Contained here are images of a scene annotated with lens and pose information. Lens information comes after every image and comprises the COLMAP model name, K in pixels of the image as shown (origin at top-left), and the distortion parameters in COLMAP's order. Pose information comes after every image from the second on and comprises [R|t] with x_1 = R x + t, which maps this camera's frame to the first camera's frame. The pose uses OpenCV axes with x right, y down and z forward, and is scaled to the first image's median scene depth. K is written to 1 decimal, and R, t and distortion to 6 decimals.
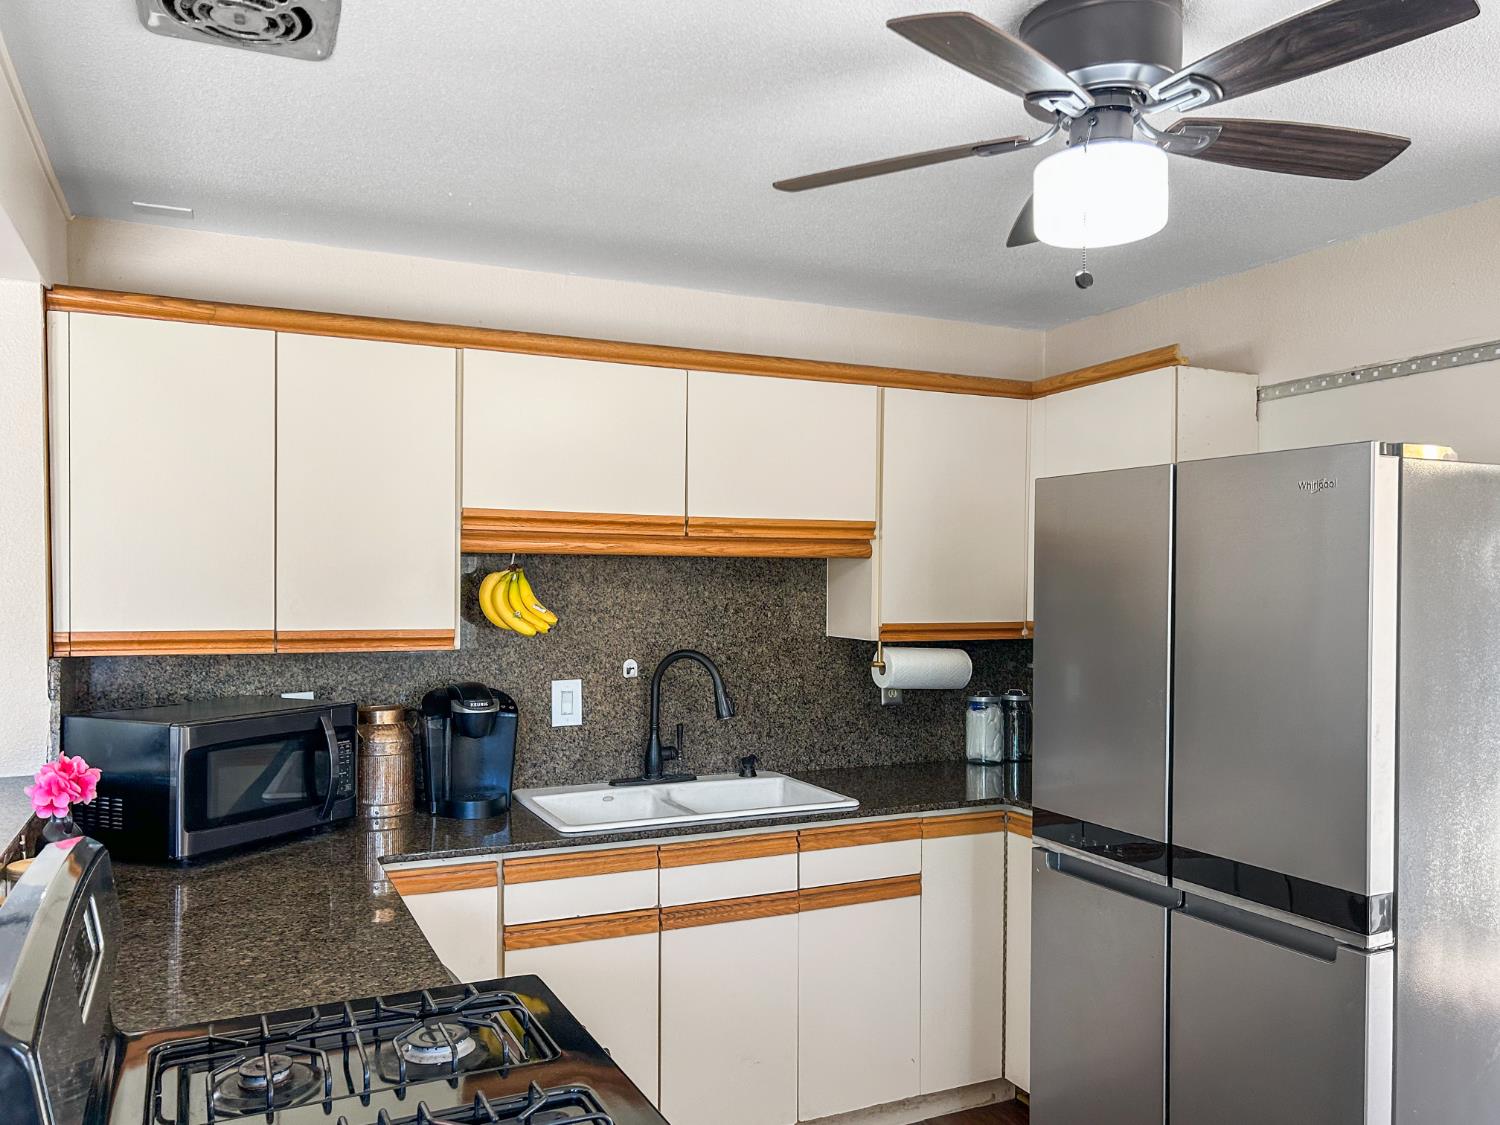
lens RADIAL K [[1141.4, 0, 723.9], [0, 1141.4, 595.2], [0, 0, 1]] dist [0.007986, -0.005468]
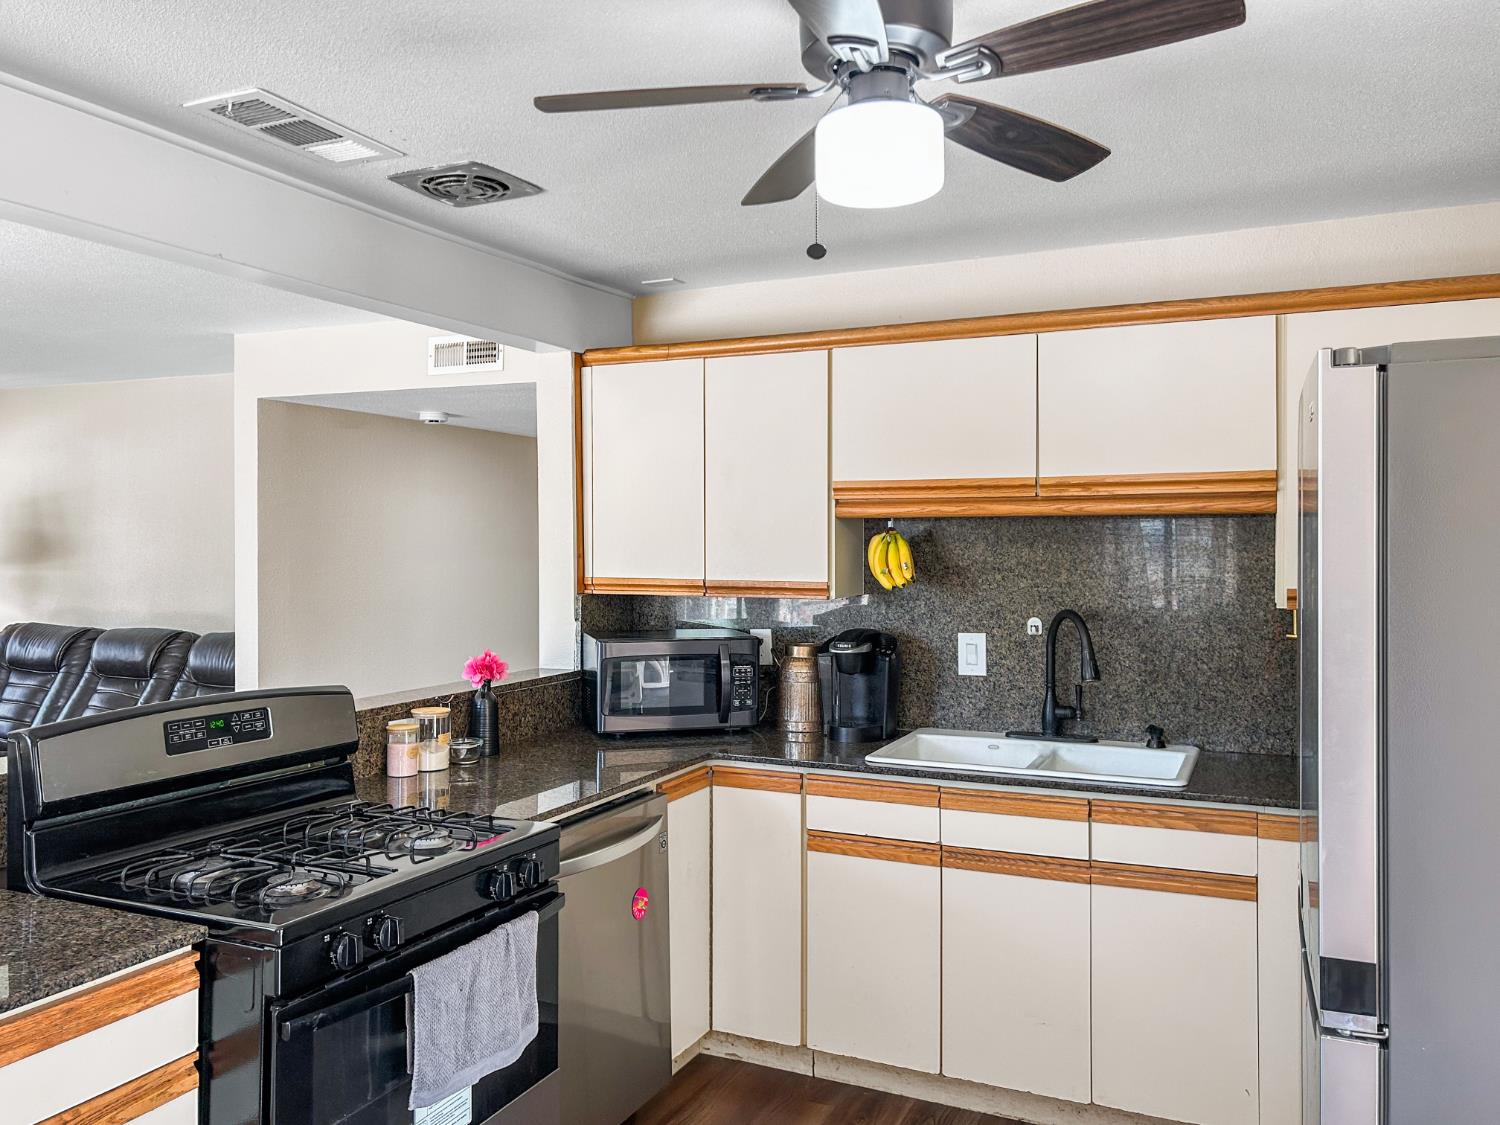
lens RADIAL K [[1141.4, 0, 763.9], [0, 1141.4, 553.1], [0, 0, 1]] dist [0.007986, -0.005468]
pose [[0.649923, 0.001931, -0.759998, 0.577174], [-0.004760, 0.999988, -0.001530, 0.001171], [0.759985, 0.004612, 0.649924, 0.151921]]
